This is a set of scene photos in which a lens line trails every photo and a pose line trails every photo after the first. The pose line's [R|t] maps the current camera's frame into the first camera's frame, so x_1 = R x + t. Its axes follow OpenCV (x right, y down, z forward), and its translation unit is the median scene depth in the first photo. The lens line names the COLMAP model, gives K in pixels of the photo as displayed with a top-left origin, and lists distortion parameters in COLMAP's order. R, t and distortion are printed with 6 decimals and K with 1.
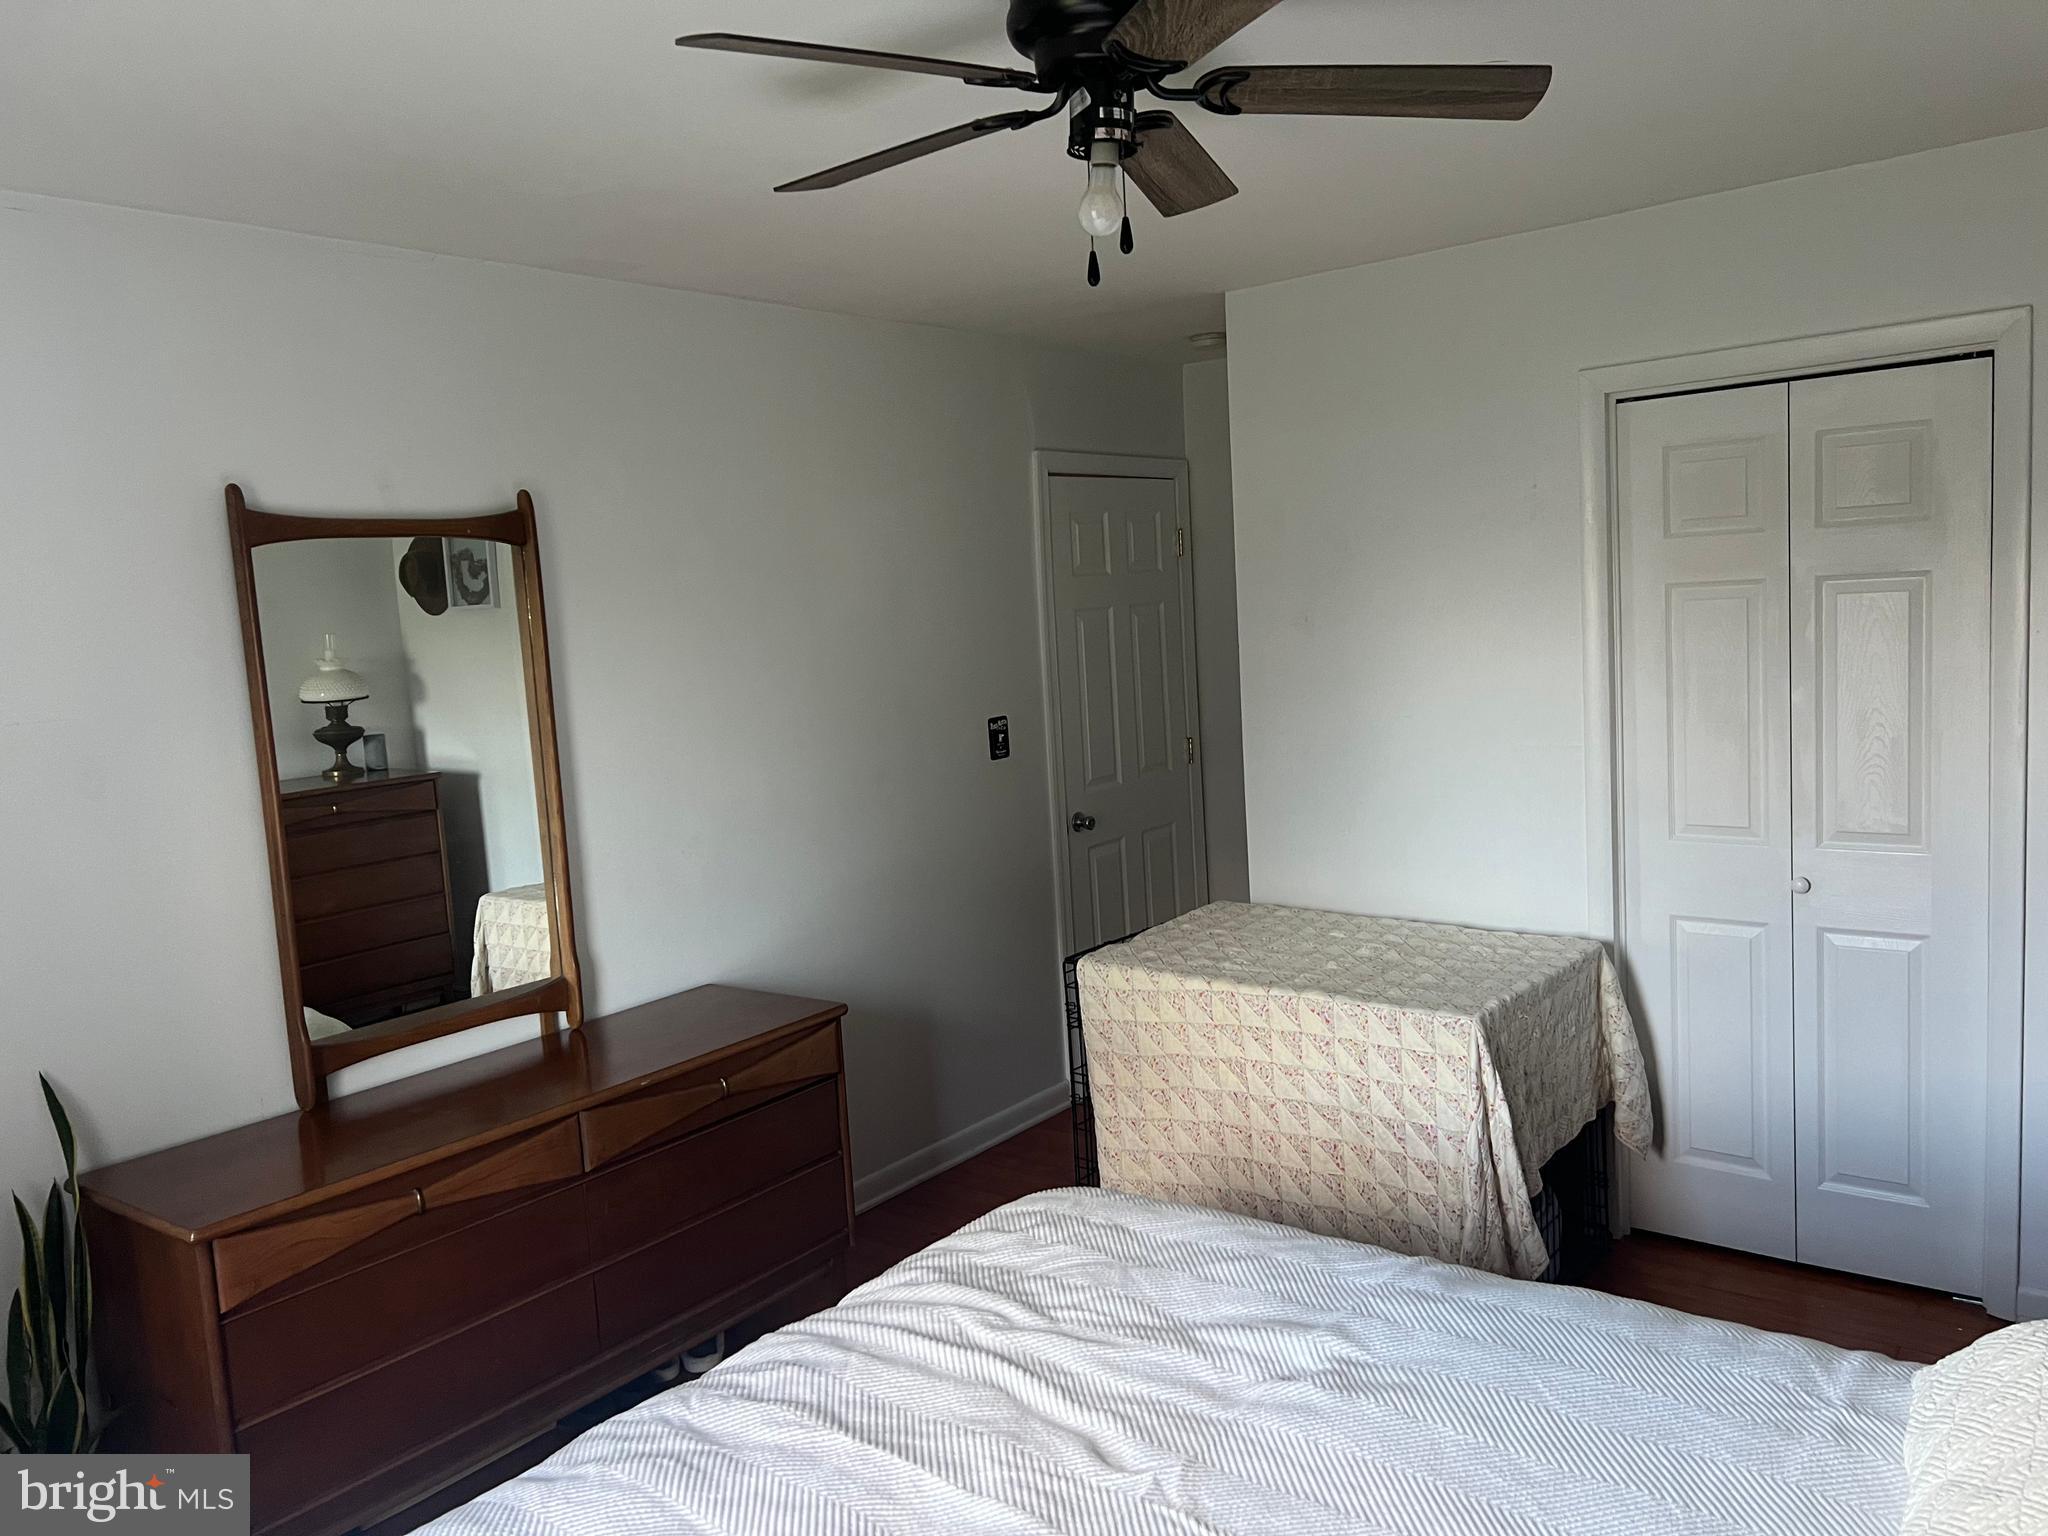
lens RADIAL K [[1555.7, 0, 1042.4], [0, 1555.7, 773.5], [0, 0, 1]] dist [0.061928, -0.072567]
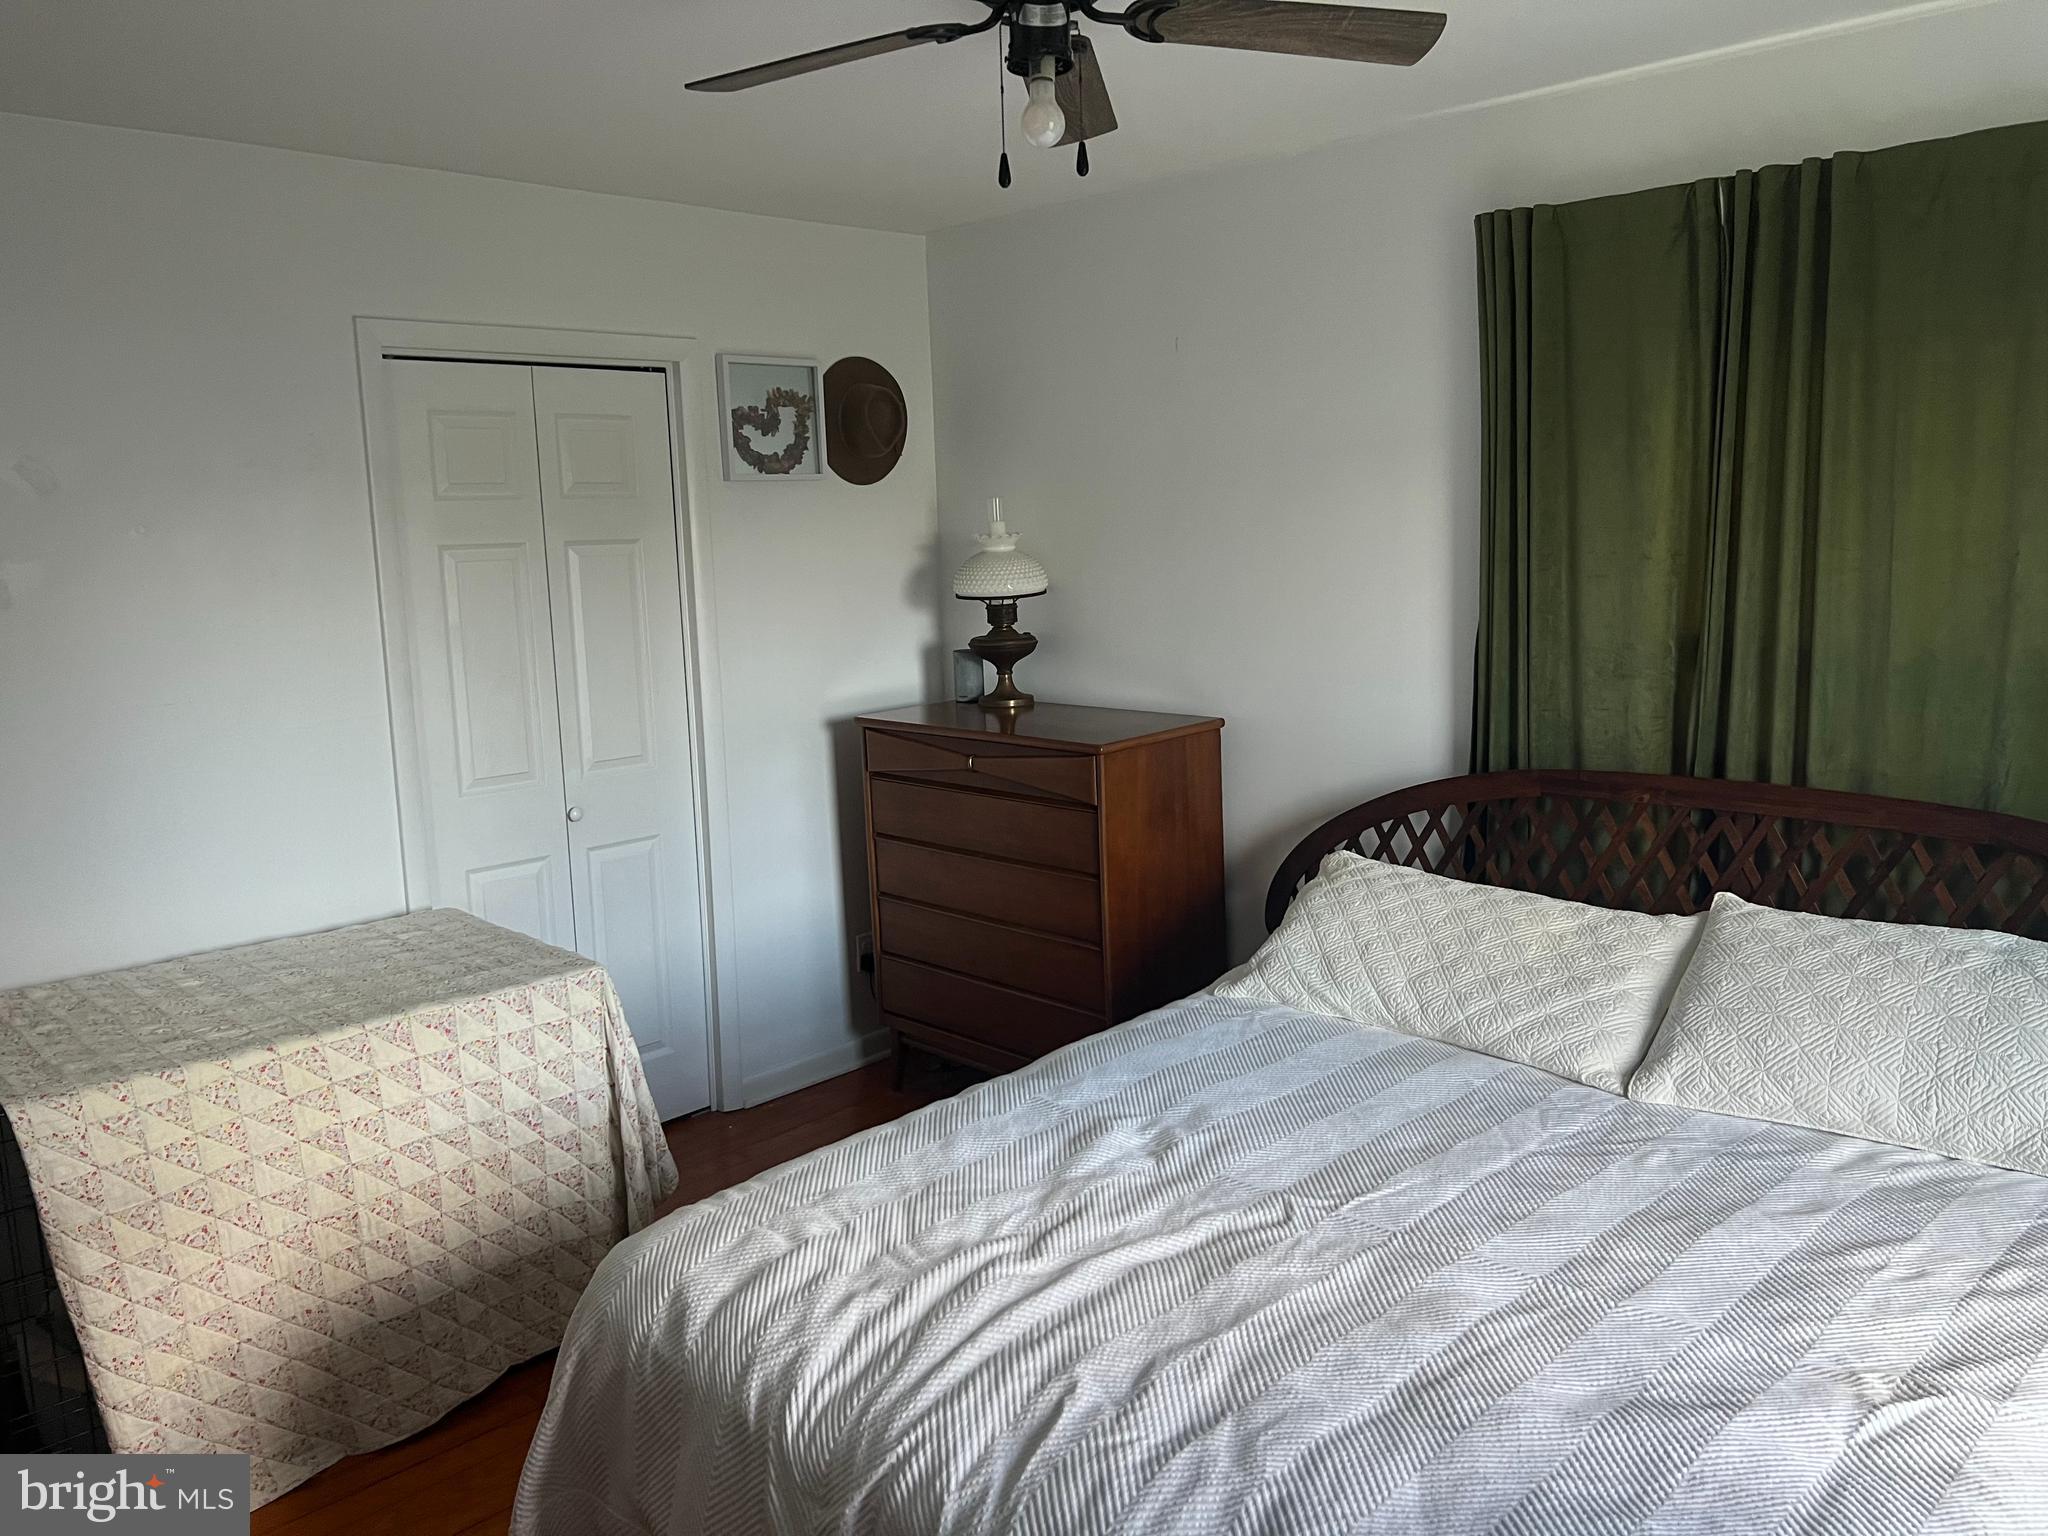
lens RADIAL K [[1555.7, 0, 1036.5], [0, 1555.7, 747.5], [0, 0, 1]] dist [0.061928, -0.072567]
pose [[0.111527, -0.095566, 0.989156, -0.621458], [0.139428, 0.987024, 0.079639, -0.020252], [-0.983932, 0.129035, 0.123404, 0.547993]]
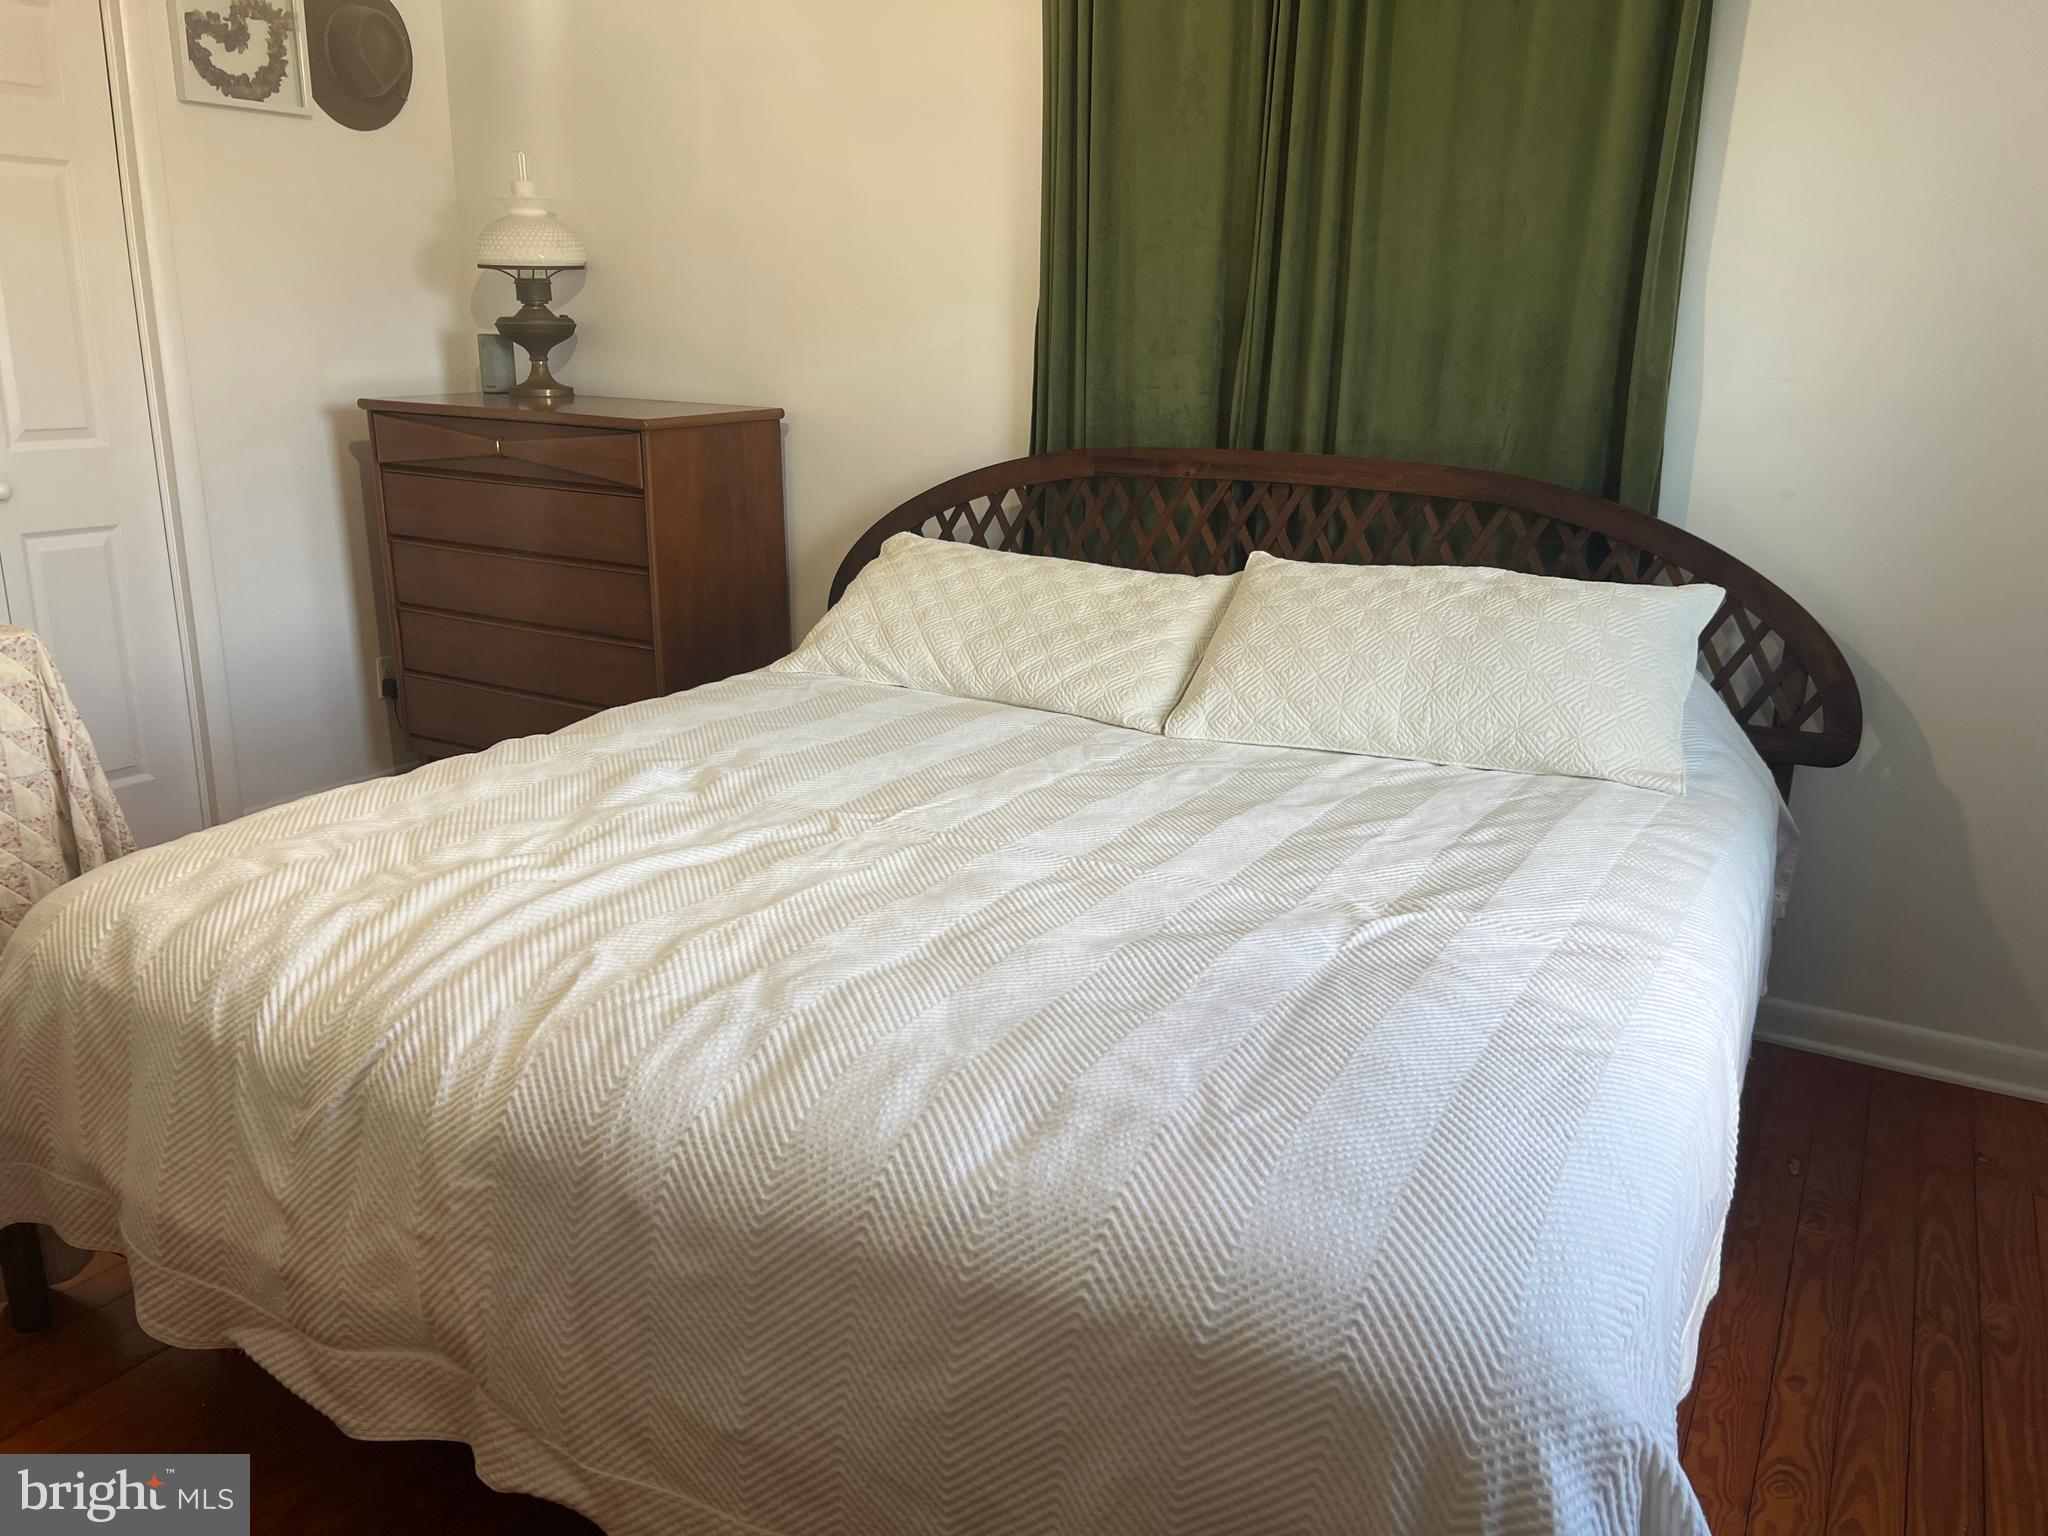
lens RADIAL K [[1555.7, 0, 1042.6], [0, 1555.7, 771.4], [0, 0, 1]] dist [0.061928, -0.072567]
pose [[-0.152462, -0.218856, 0.963773, -0.601137], [0.101742, 0.966516, 0.235574, 0.078487], [-0.983058, 0.133972, -0.125090, 0.542597]]
